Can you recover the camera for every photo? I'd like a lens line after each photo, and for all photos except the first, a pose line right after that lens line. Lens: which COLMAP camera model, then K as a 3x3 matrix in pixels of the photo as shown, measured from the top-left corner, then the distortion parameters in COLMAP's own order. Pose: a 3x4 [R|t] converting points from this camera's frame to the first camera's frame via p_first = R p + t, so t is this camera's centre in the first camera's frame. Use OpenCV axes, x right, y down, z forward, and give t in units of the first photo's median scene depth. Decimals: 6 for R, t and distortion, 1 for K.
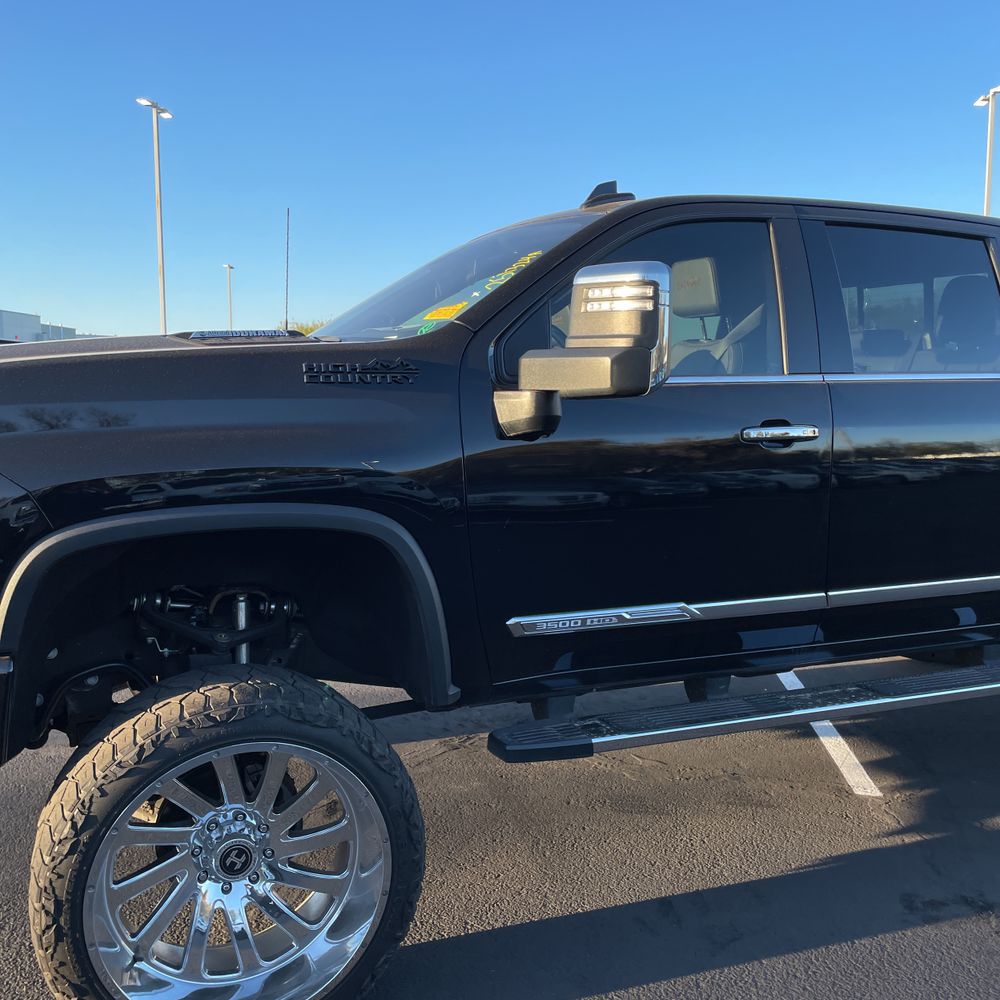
lens RADIAL K [[1024.1, 0, 478.1], [0, 1024.1, 504.9], [0, 0, 1]] dist [0.041648, 0.000000]
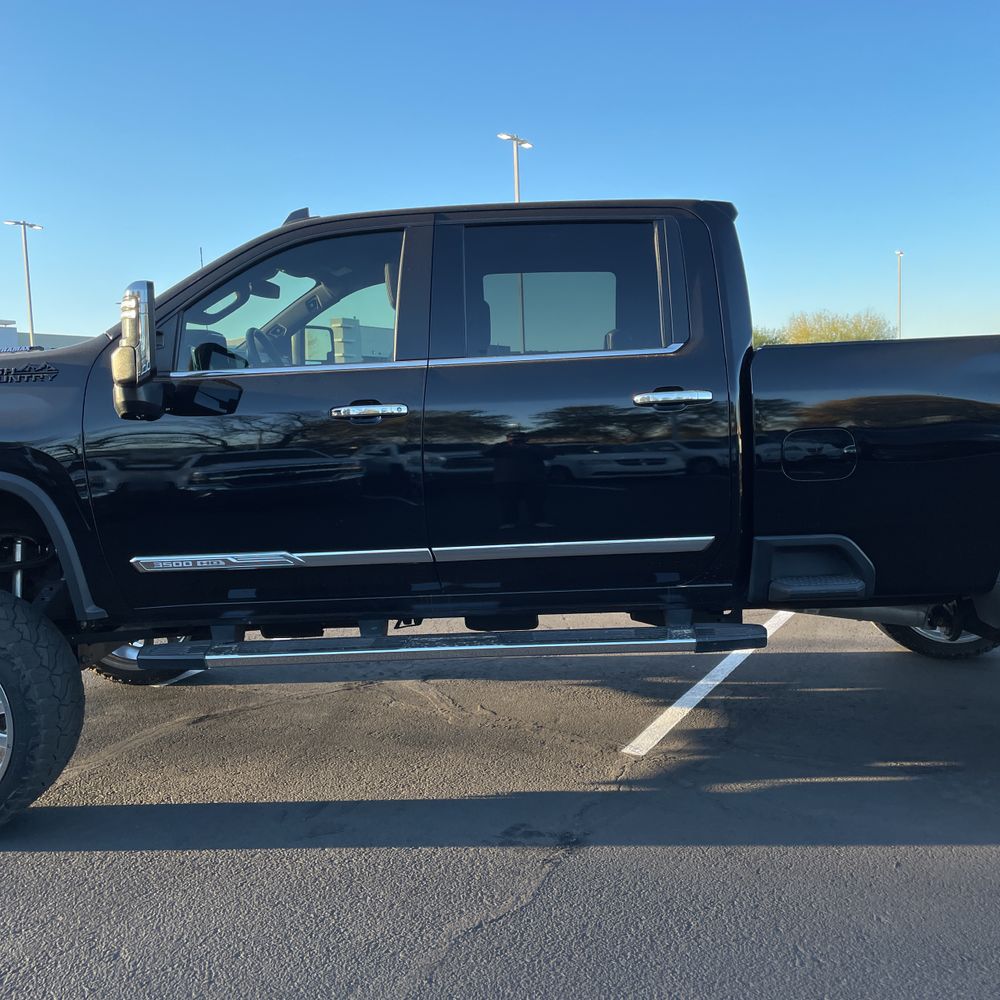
lens RADIAL K [[1024.1, 0, 498.9], [0, 1024.1, 498.2], [0, 0, 1]] dist [0.041648, 0.000000]
pose [[0.919655, 0.002240, -0.392721, 1.041557], [-0.006441, 0.999935, -0.009378, 0.047309], [0.392674, 0.011154, 0.919610, -0.028432]]
